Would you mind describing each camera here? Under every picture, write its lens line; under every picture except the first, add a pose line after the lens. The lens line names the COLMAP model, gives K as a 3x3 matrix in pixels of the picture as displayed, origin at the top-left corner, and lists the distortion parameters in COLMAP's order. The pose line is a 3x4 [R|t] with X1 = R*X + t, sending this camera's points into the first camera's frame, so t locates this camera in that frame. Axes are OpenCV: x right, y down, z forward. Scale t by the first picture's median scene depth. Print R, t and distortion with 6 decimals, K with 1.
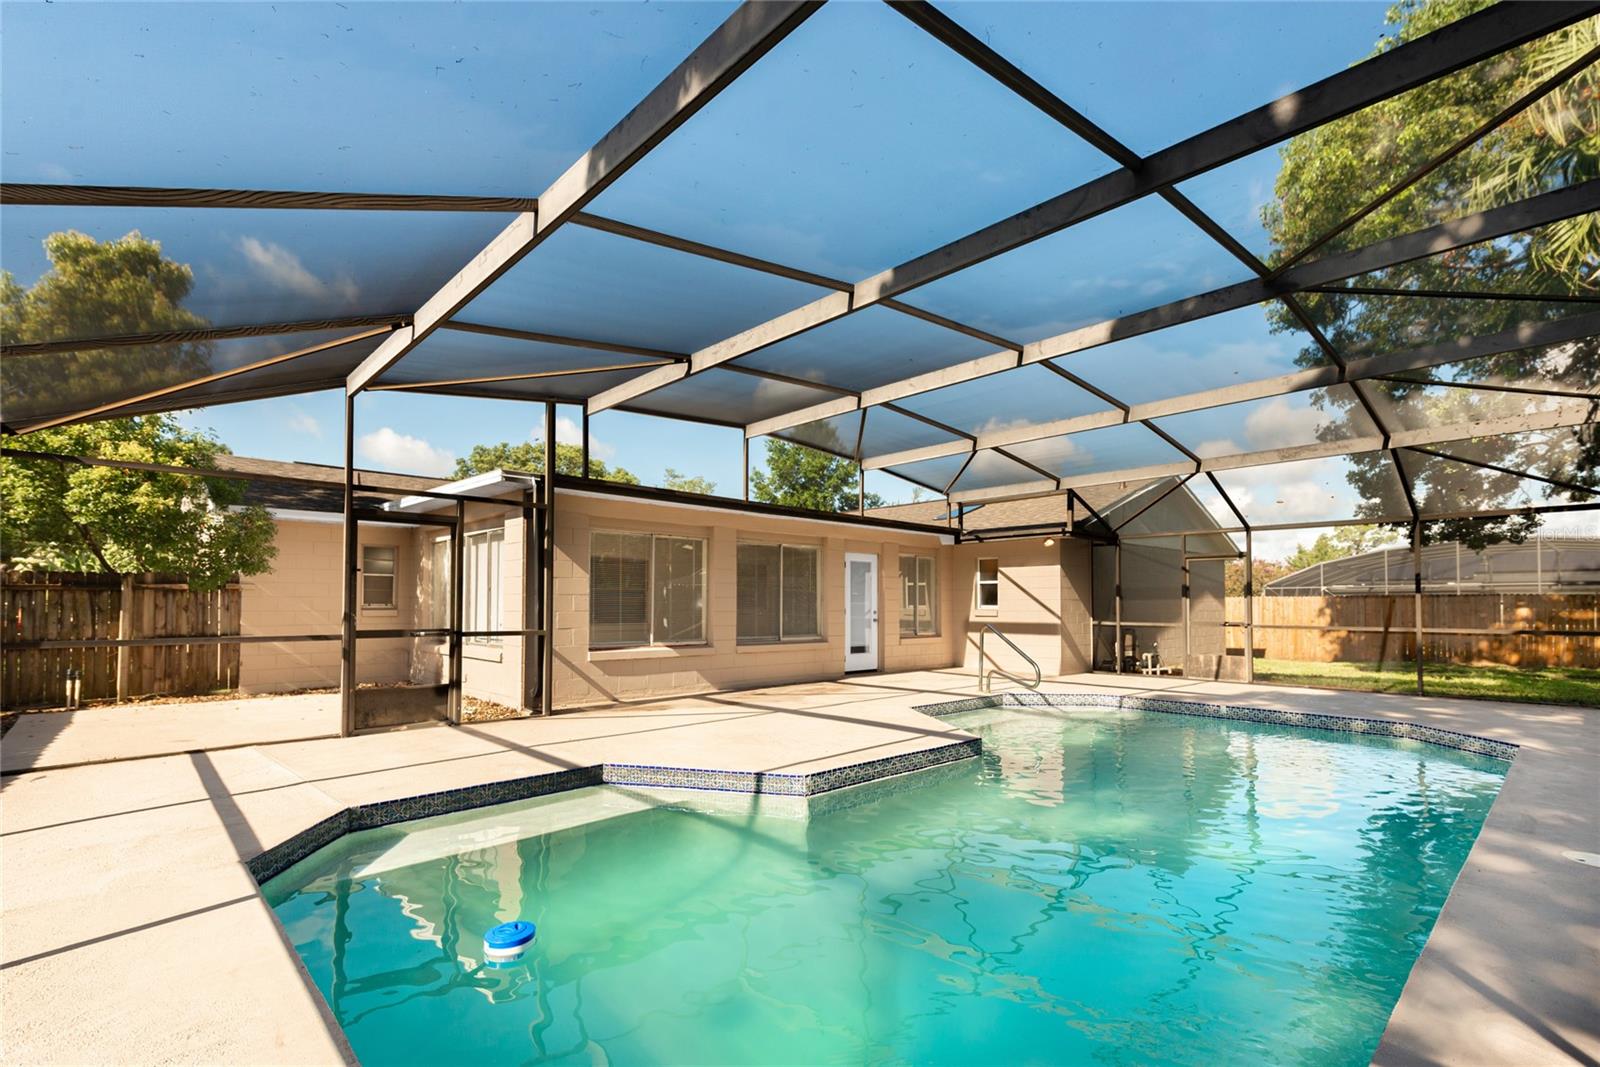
lens RADIAL K [[762.8, 0, 795.2], [0, 762.8, 589.9], [0, 0, 1]] dist [0.027286, -0.009186]
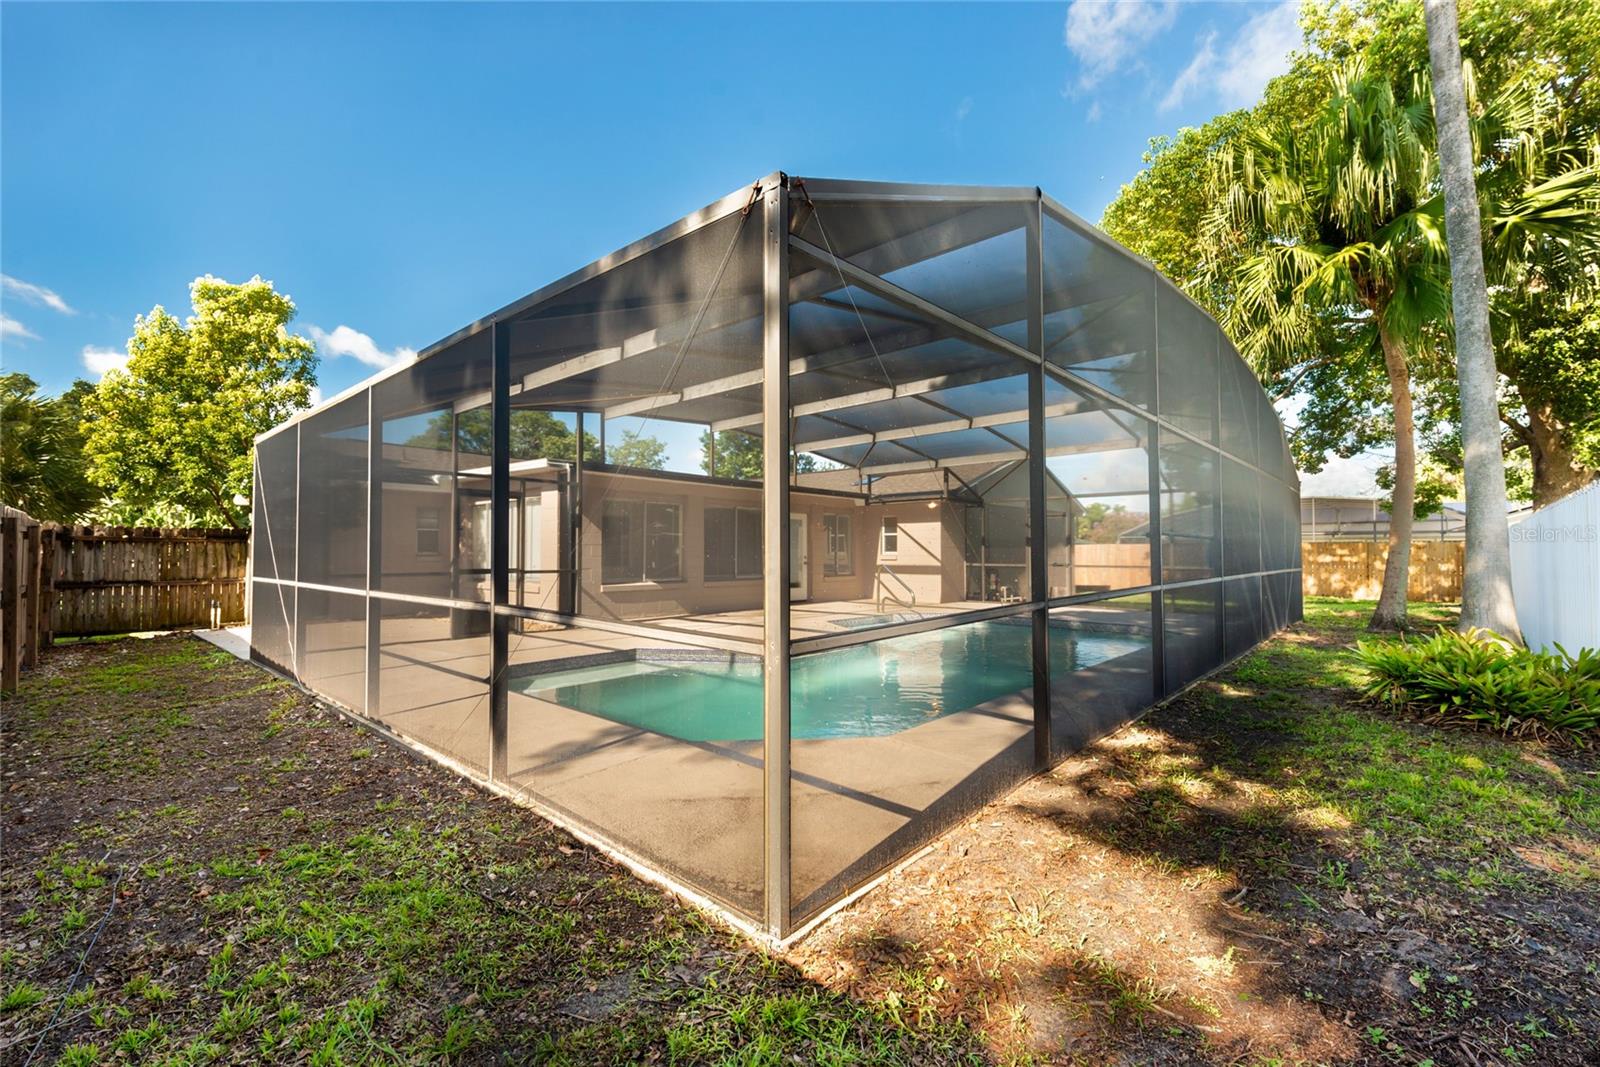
lens RADIAL K [[754.3, 0, 800.0], [0, 754.3, 533.5], [0, 0, 1]] dist [0.027140, -0.007709]
pose [[0.995912, -0.000712, 0.090325, -0.028170], [0.001229, 0.999983, -0.005671, -0.005372], [-0.090320, 0.005759, 0.995896, -0.380532]]
